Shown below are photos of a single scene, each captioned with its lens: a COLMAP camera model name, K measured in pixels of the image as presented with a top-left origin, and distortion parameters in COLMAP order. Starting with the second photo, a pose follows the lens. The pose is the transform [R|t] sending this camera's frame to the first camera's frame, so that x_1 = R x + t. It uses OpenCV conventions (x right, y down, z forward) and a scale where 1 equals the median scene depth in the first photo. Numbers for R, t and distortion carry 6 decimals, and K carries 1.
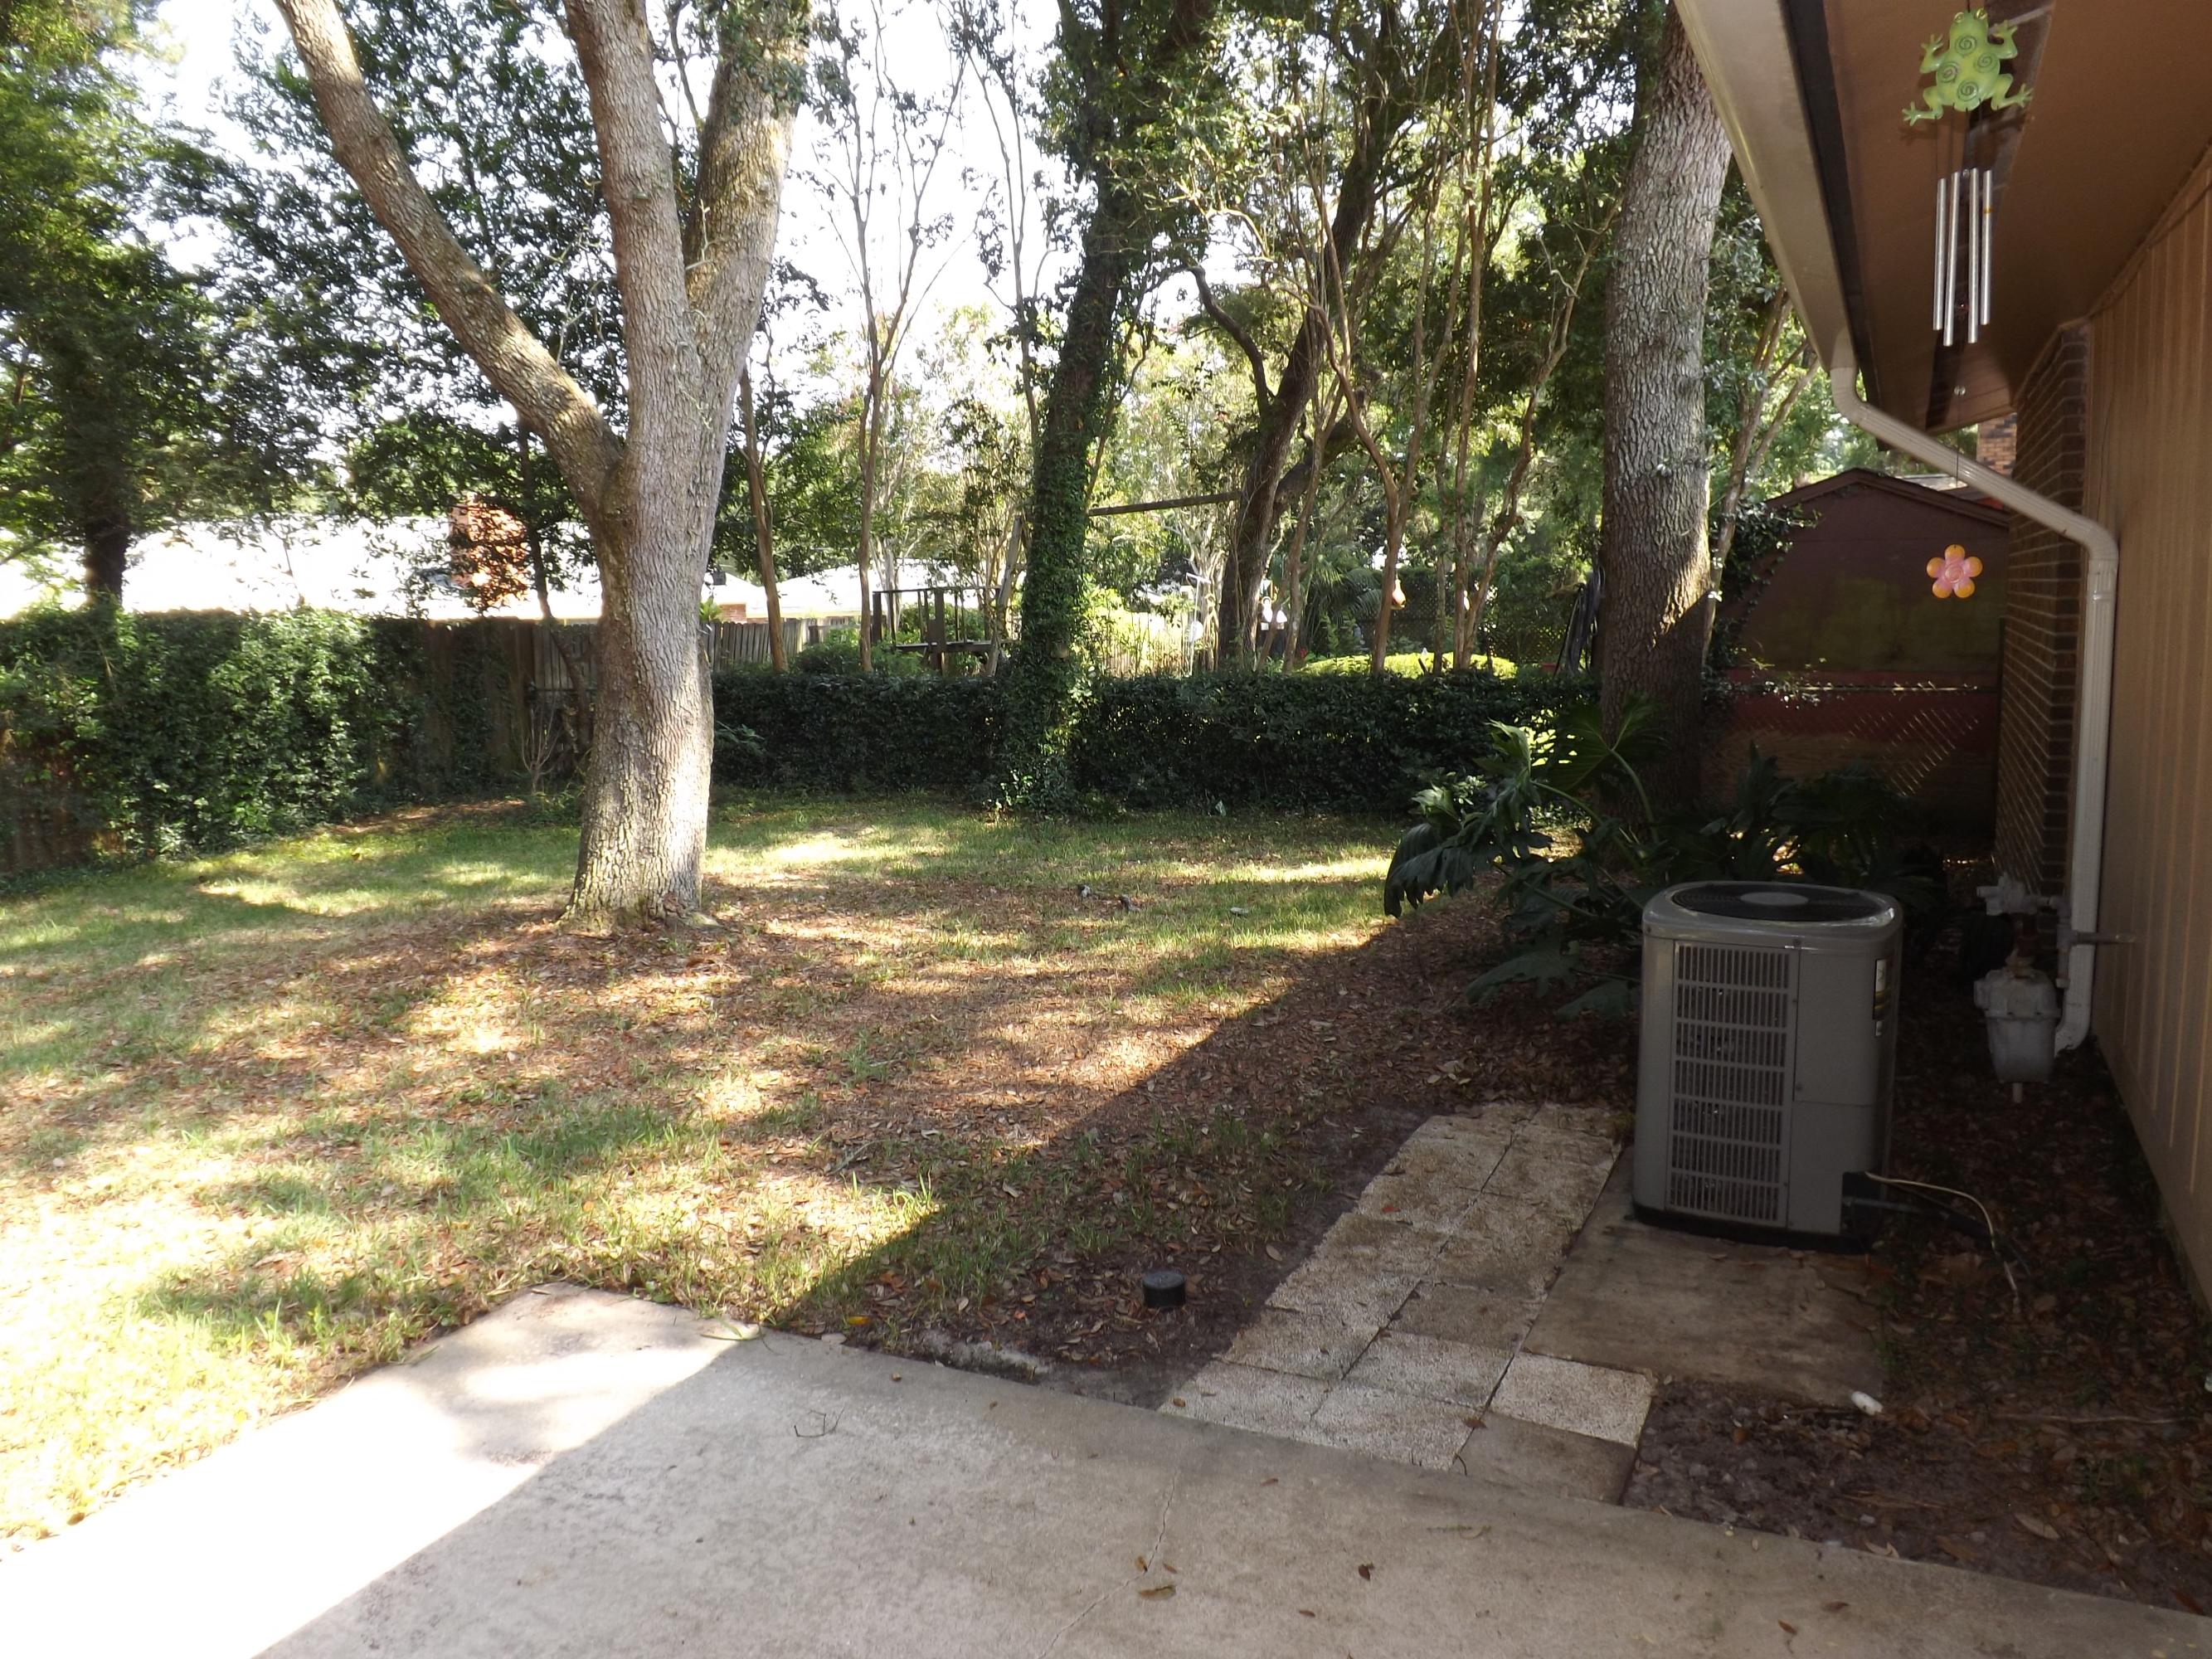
lens RADIAL K [[1643.3, 0, 1096.5], [0, 1643.3, 835.0], [0, 0, 1]] dist [-0.040429, -0.023281]
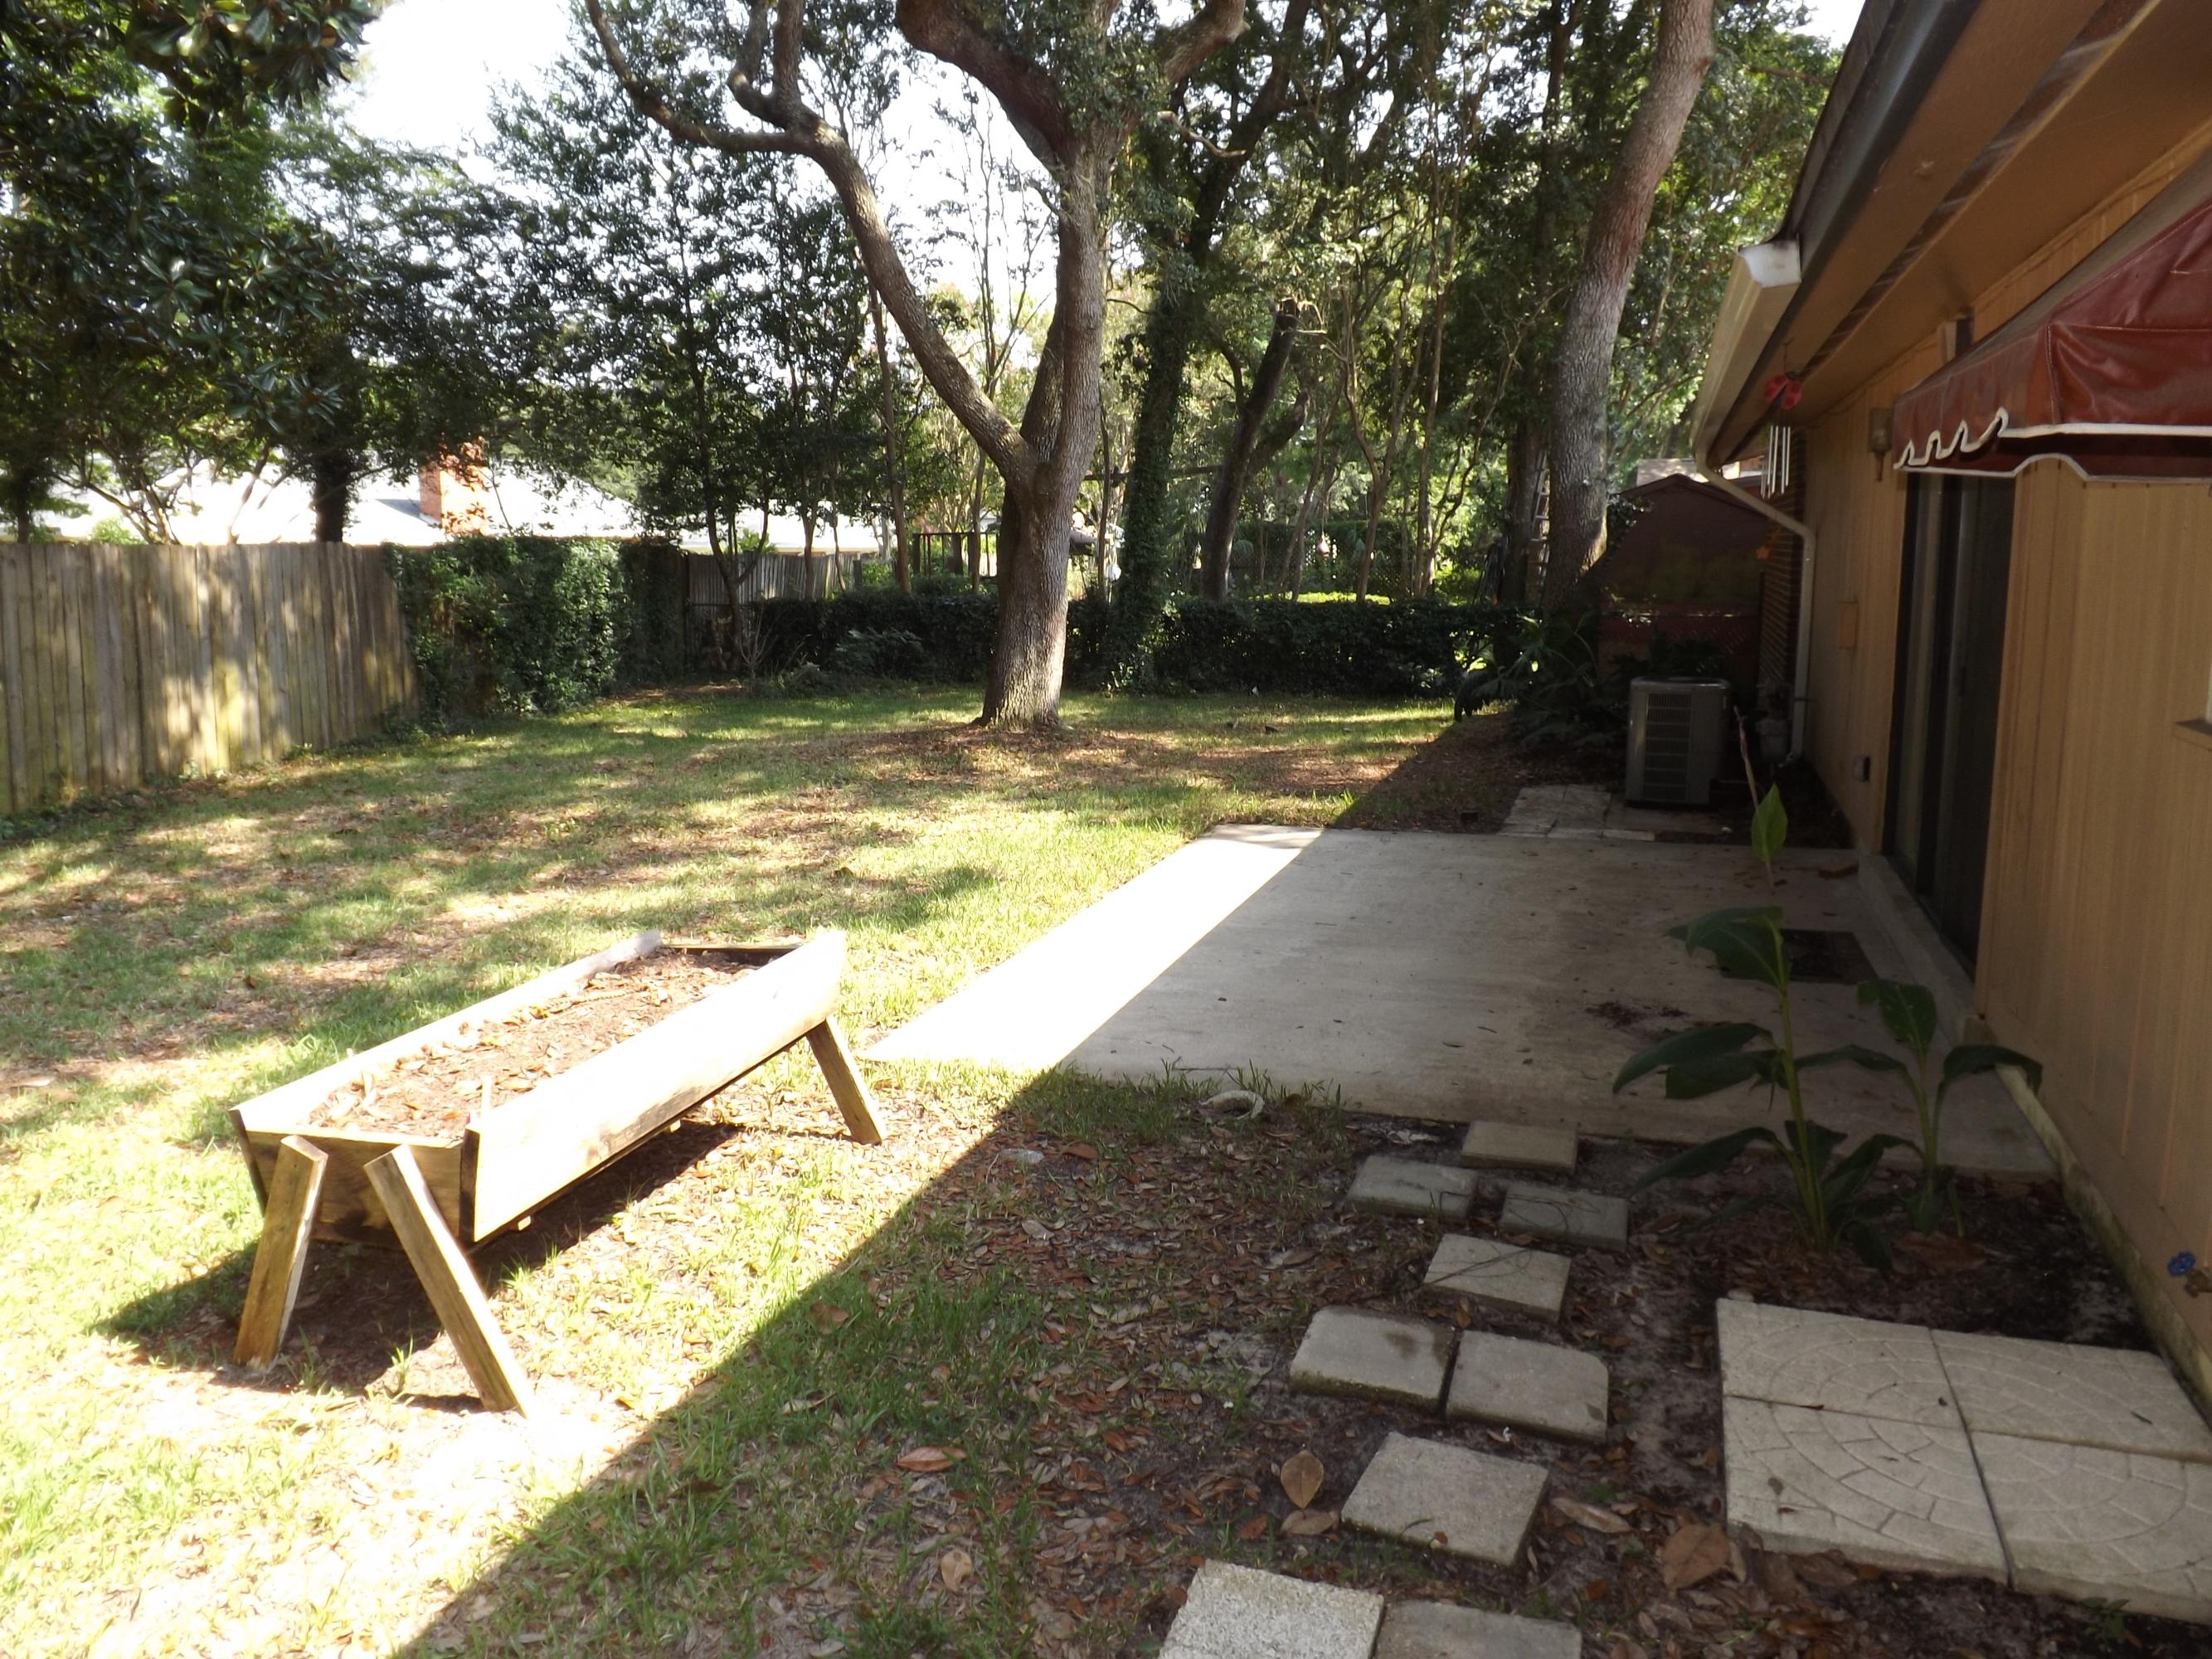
lens RADIAL K [[1643.3, 0, 1096.5], [0, 1643.3, 835.0], [0, 0, 1]] dist [-0.040429, -0.023281]
pose [[0.991779, -0.000583, 0.127958, -0.405675], [-0.003832, 0.999406, 0.034261, 0.099714], [-0.127902, -0.034469, 0.991188, -0.703851]]
